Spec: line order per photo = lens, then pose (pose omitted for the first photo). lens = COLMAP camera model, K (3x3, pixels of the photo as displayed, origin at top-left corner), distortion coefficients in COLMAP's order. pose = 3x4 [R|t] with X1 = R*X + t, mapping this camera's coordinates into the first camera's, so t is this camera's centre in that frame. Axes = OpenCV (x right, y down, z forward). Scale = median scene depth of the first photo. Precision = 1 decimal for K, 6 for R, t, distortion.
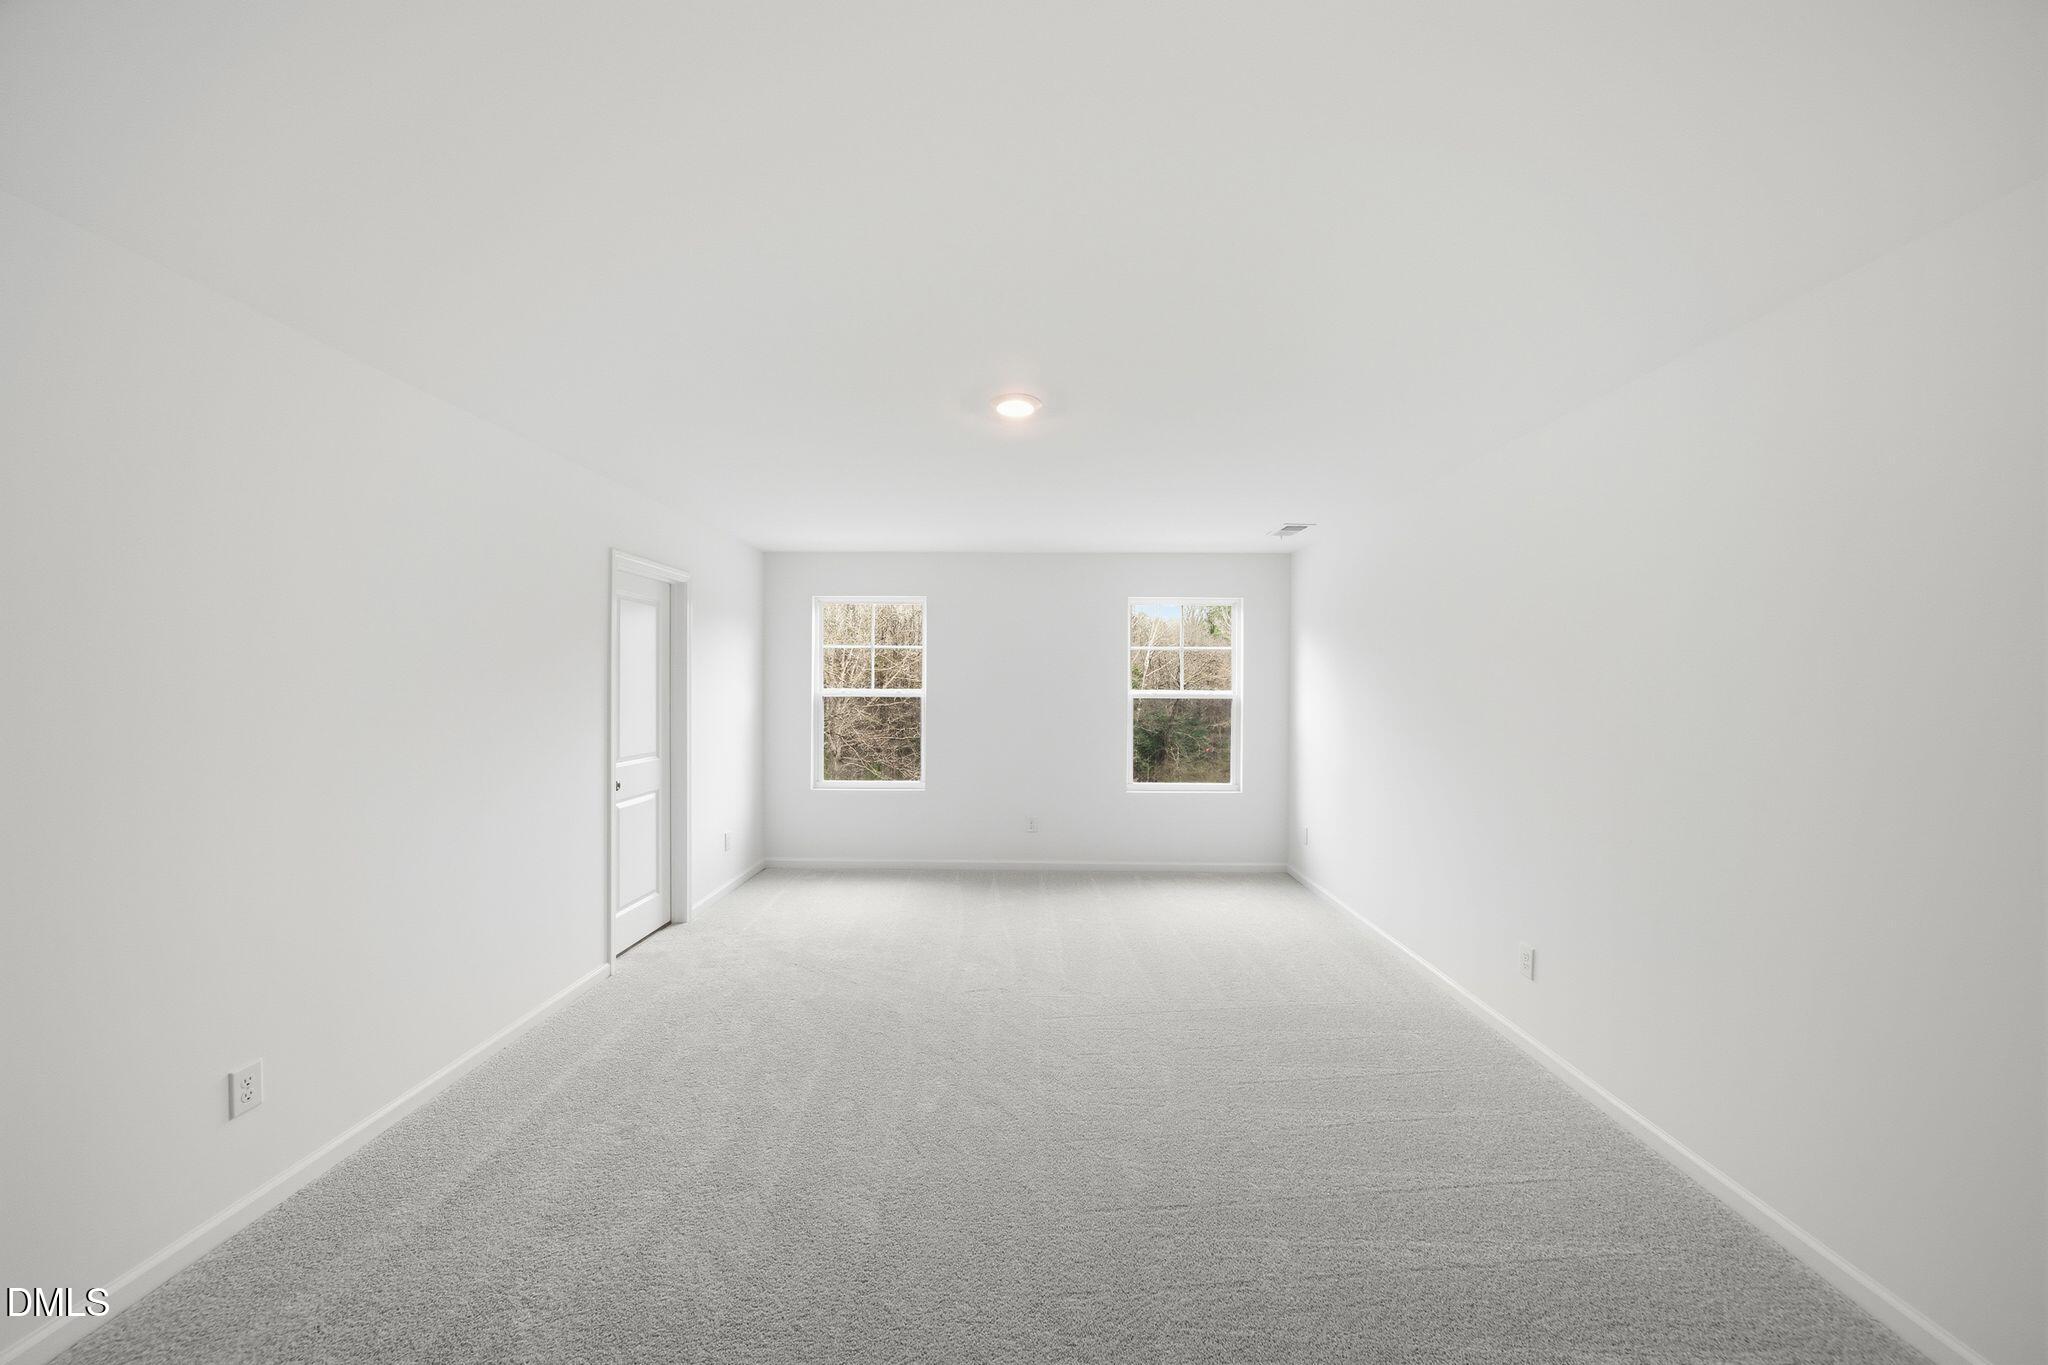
lens RADIAL K [[725.5, 0, 1019.4], [0, 725.5, 689.5], [0, 0, 1]] dist [-0.003199, -0.001622]
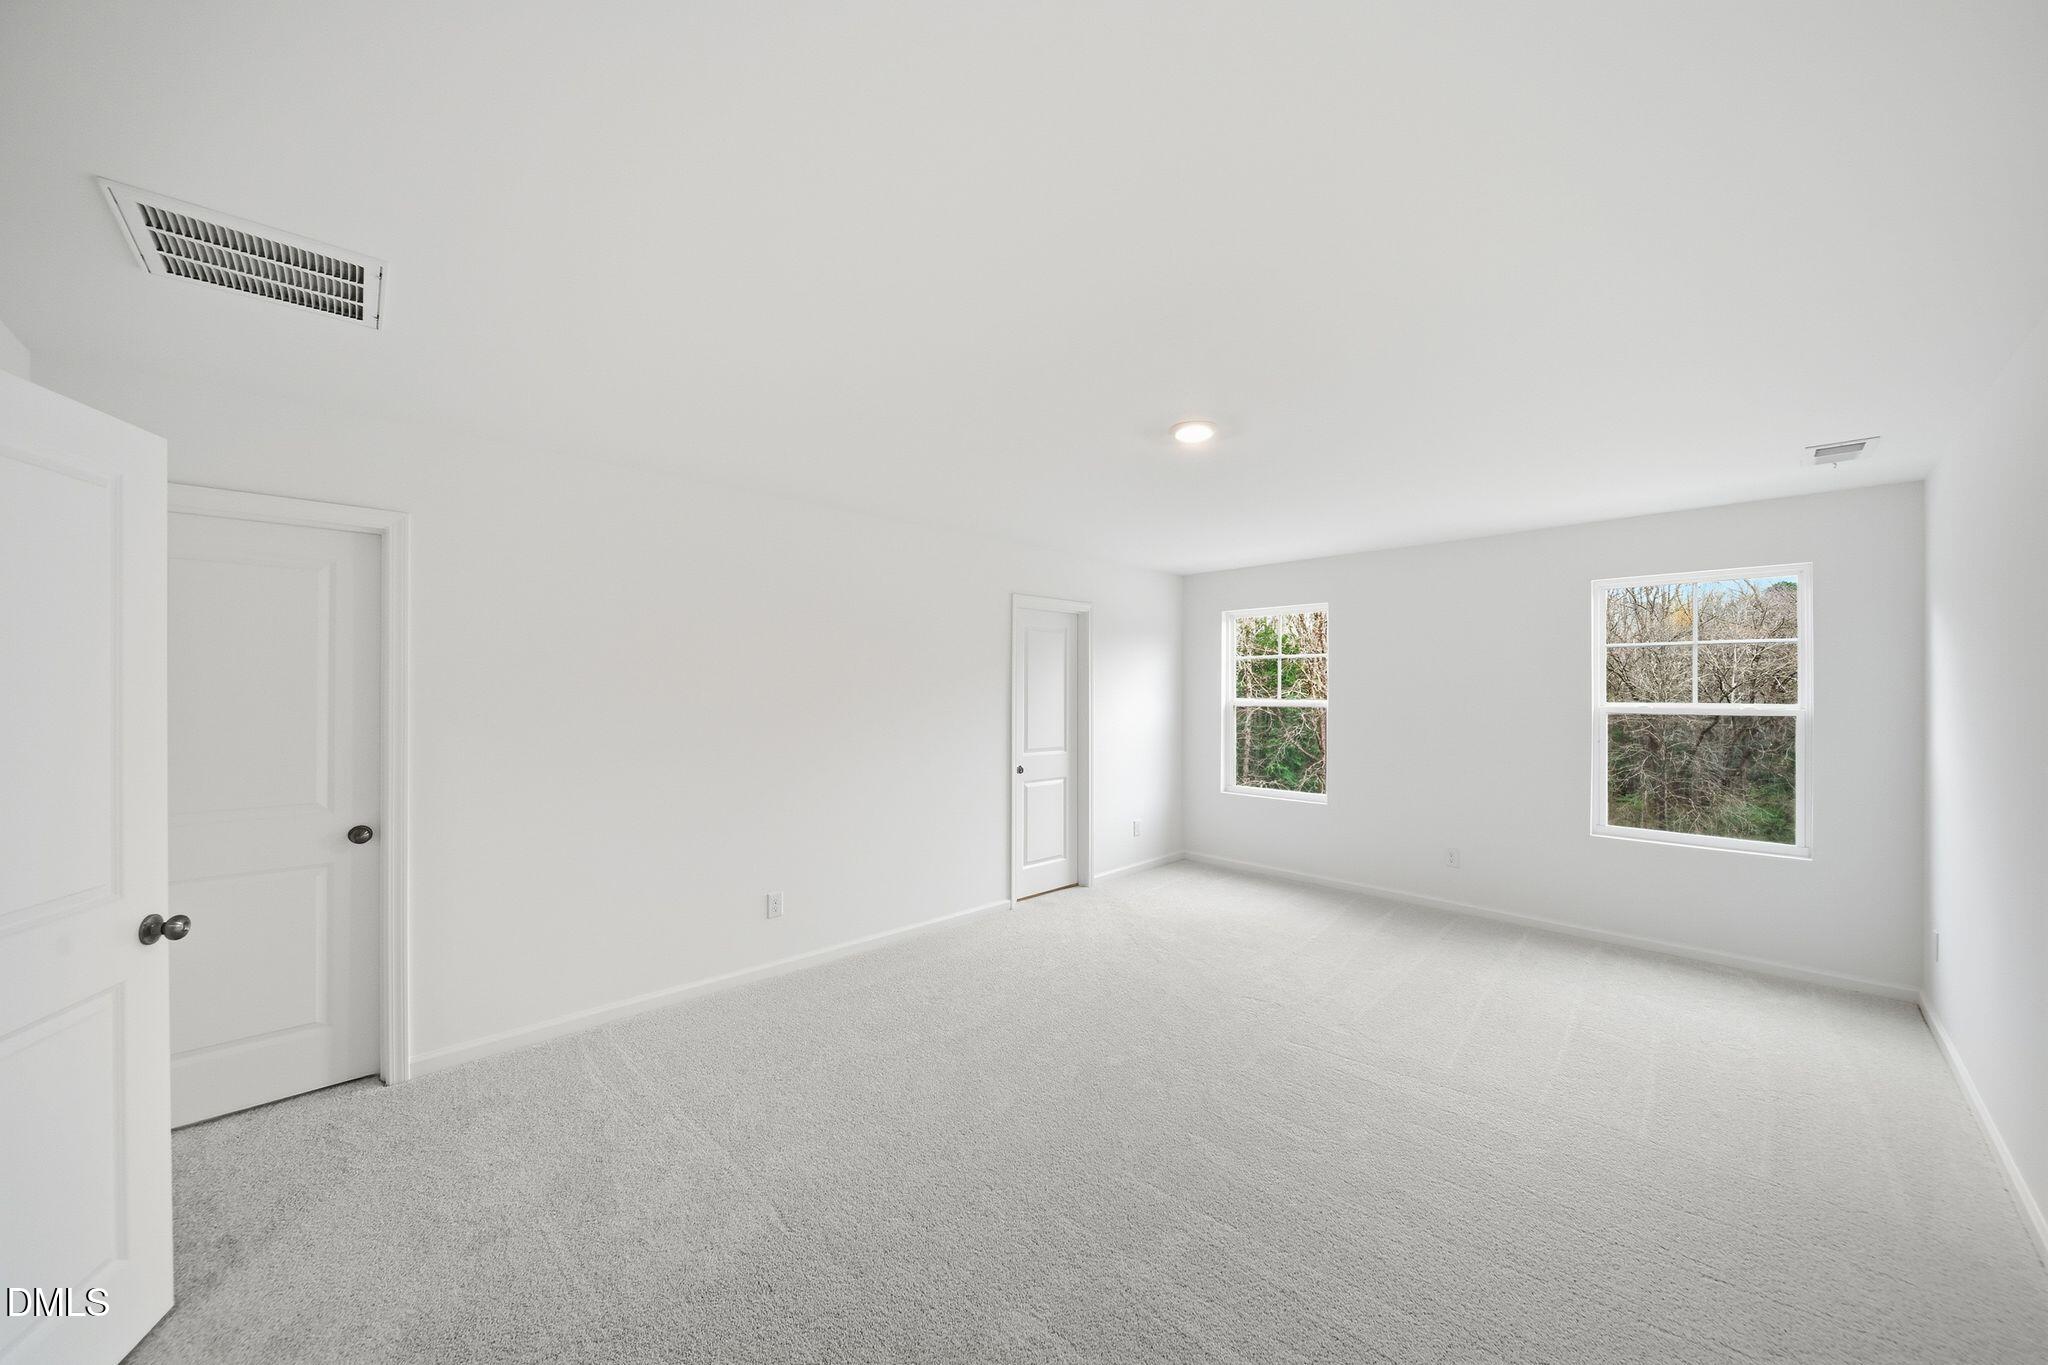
lens RADIAL K [[725.5, 0, 1018.6], [0, 725.5, 689.5], [0, 0, 1]] dist [-0.003199, -0.001622]
pose [[0.704459, -0.003133, -0.709737, 0.290619], [-0.006859, 0.999914, -0.011222, 0.000380], [0.709711, 0.012774, 0.704377, 0.037558]]
